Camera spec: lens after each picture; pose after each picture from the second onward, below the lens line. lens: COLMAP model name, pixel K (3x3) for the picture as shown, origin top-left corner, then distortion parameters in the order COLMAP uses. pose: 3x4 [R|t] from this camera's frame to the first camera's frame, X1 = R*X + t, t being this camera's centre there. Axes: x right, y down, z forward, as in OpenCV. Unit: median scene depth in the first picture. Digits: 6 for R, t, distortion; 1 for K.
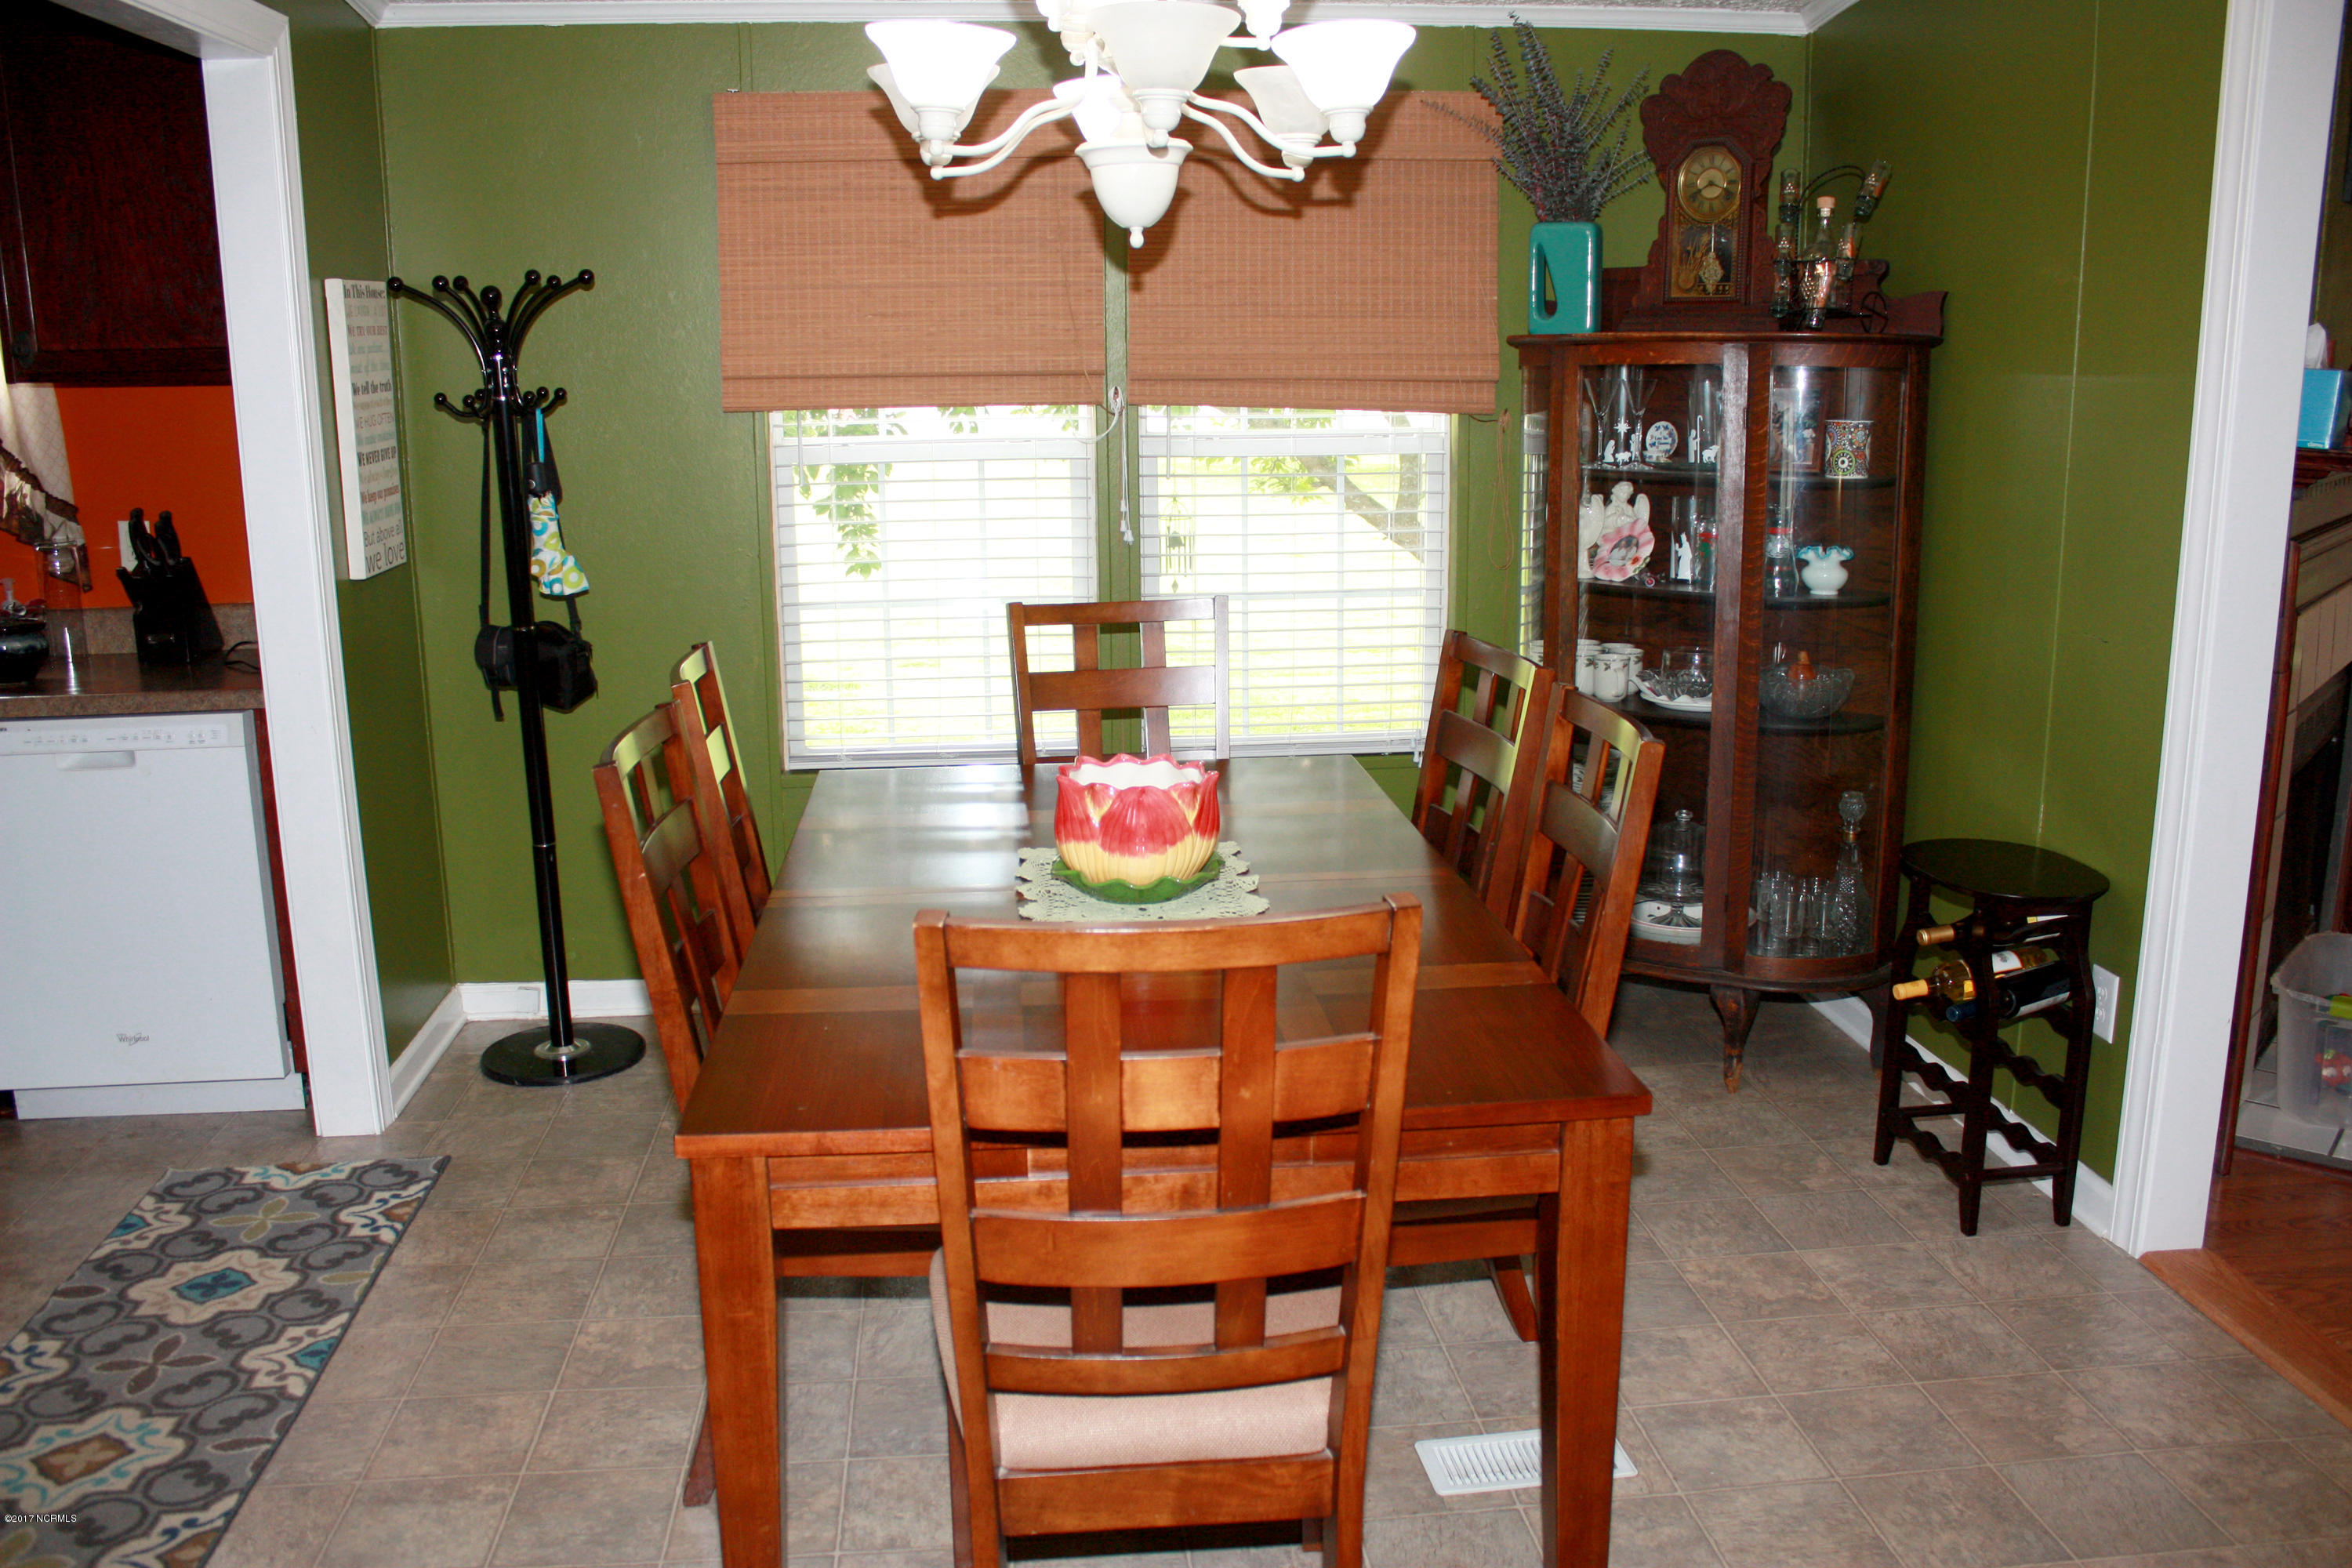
lens RADIAL K [[1968.4, 0, 1176.0], [0, 1968.4, 784.0], [0, 0, 1]] dist [-0.164055, 0.150367]
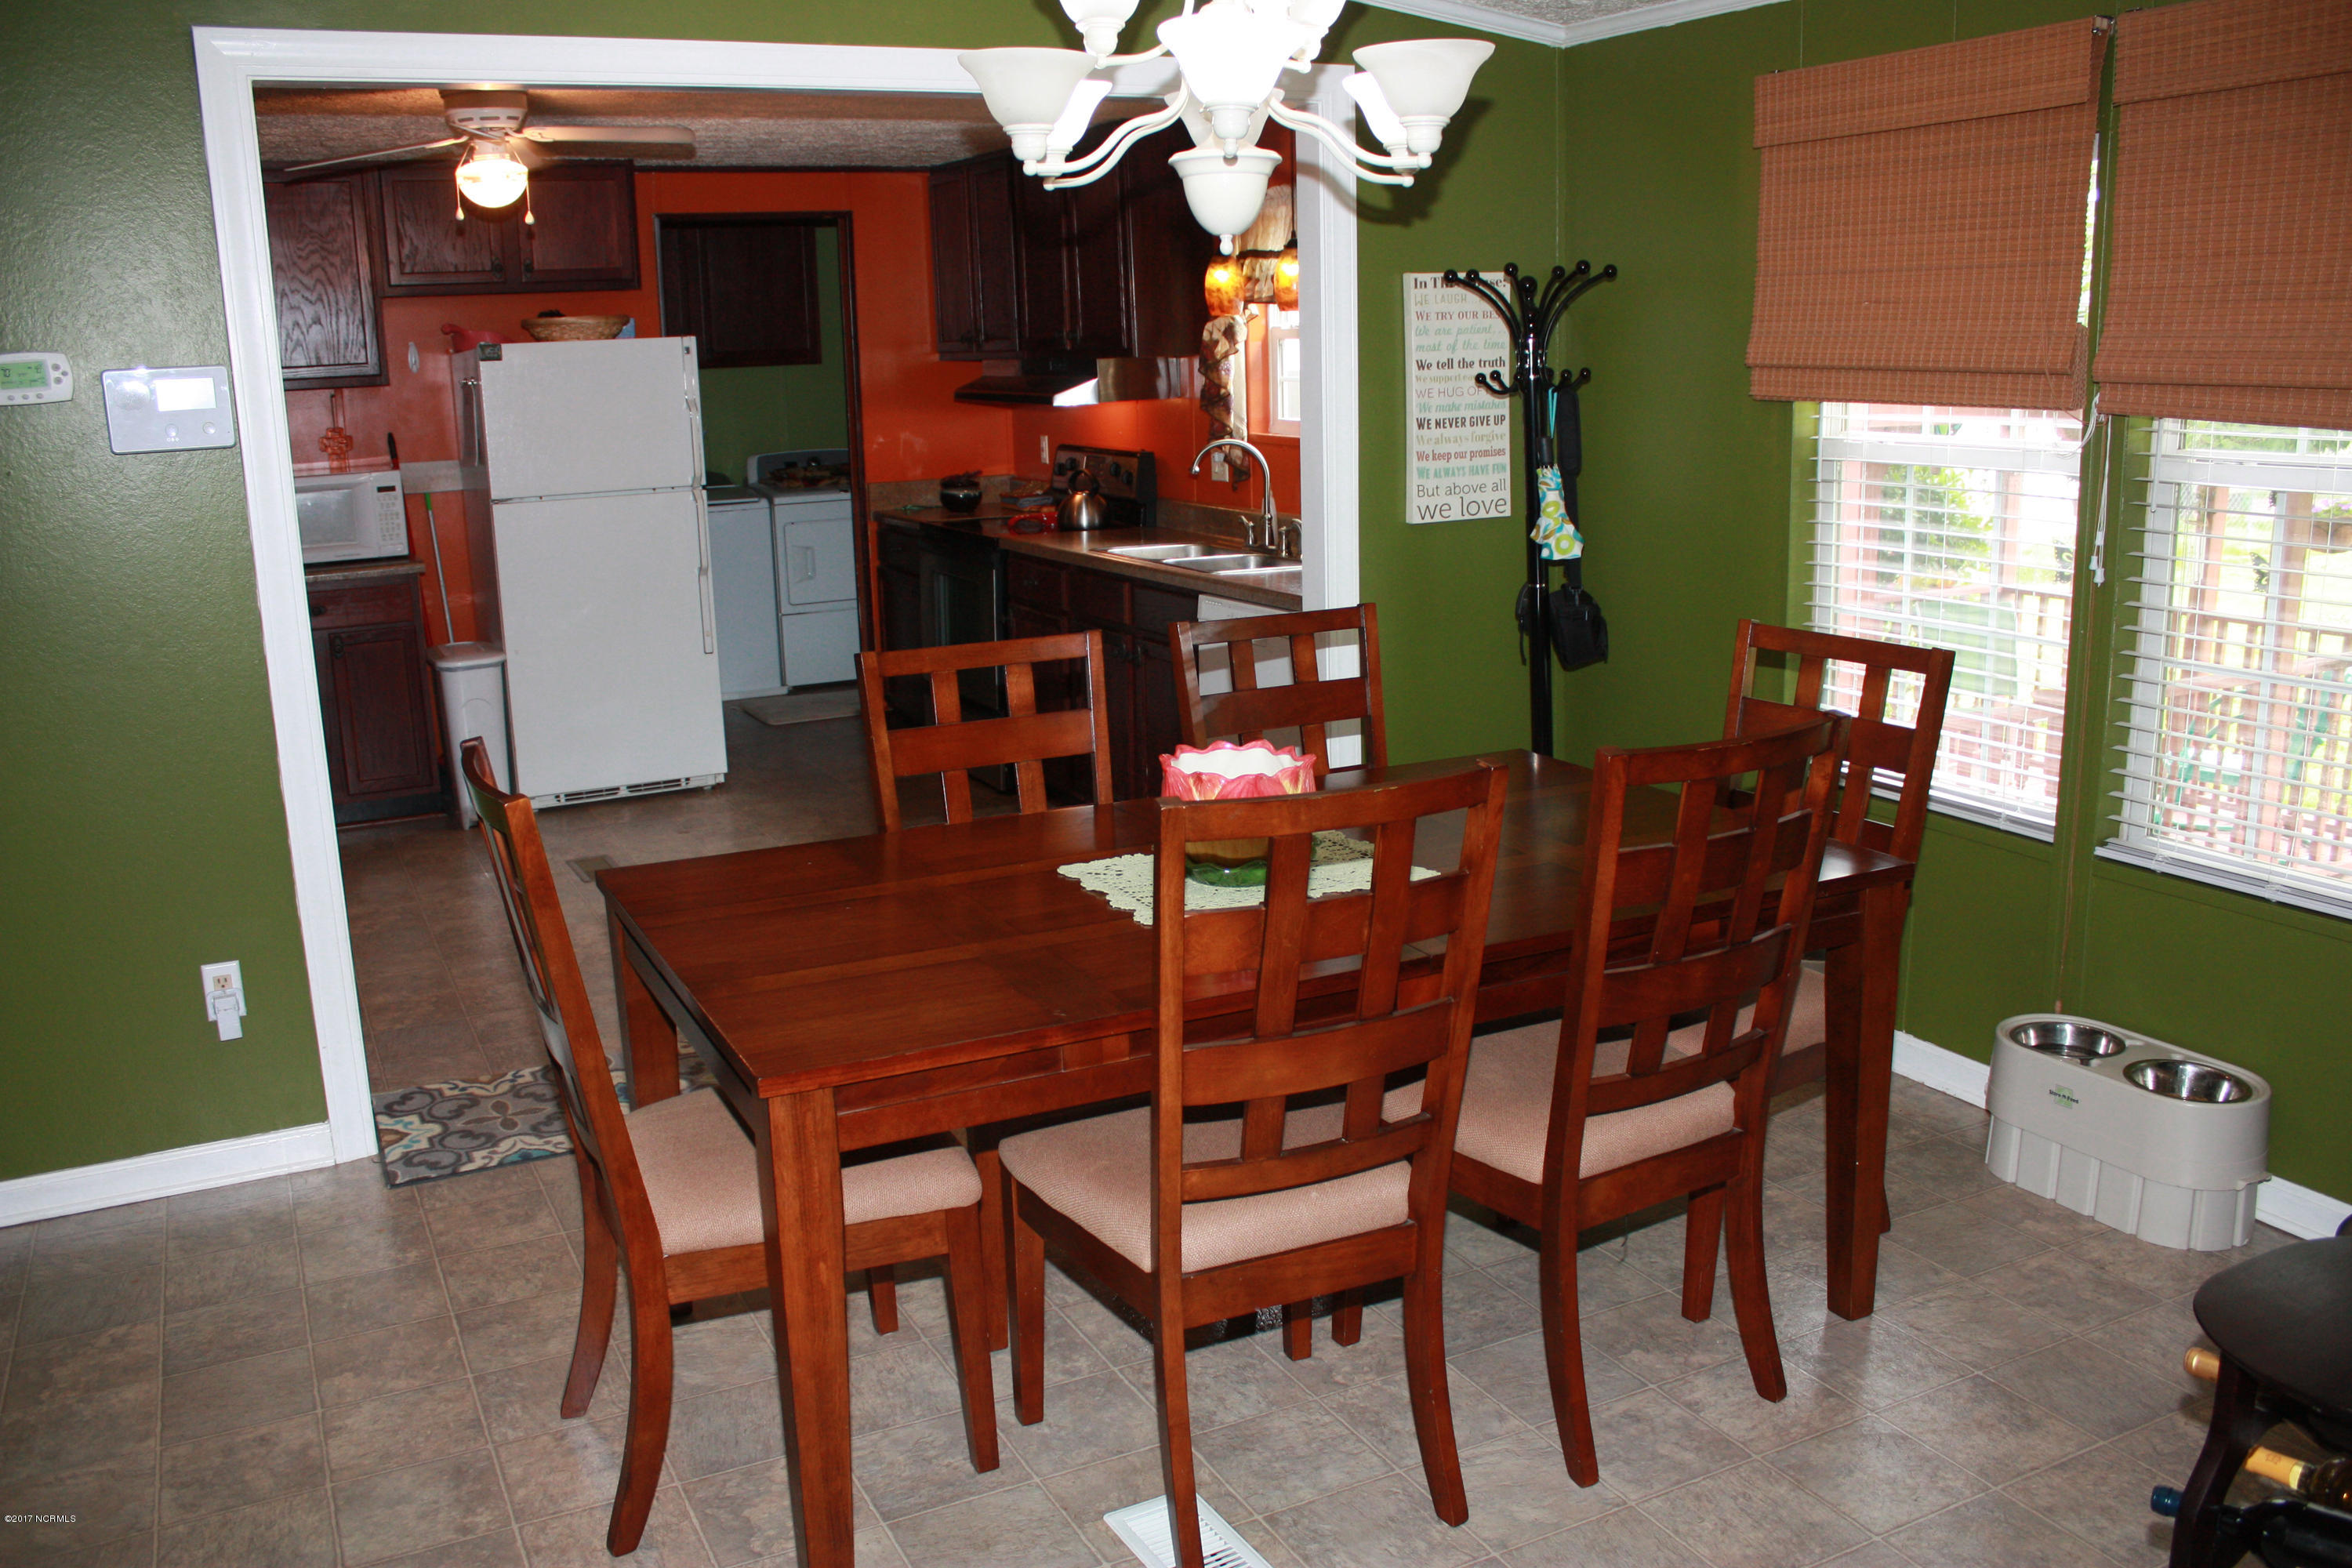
lens RADIAL K [[1968.4, 0, 1176.0], [0, 1968.4, 784.0], [0, 0, 1]] dist [-0.164055, 0.150367]
pose [[0.358196, 0.207741, -0.910241, 0.620582], [-0.182552, 0.971697, 0.149930, -0.099112], [0.915626, 0.112463, 0.385982, 0.388522]]
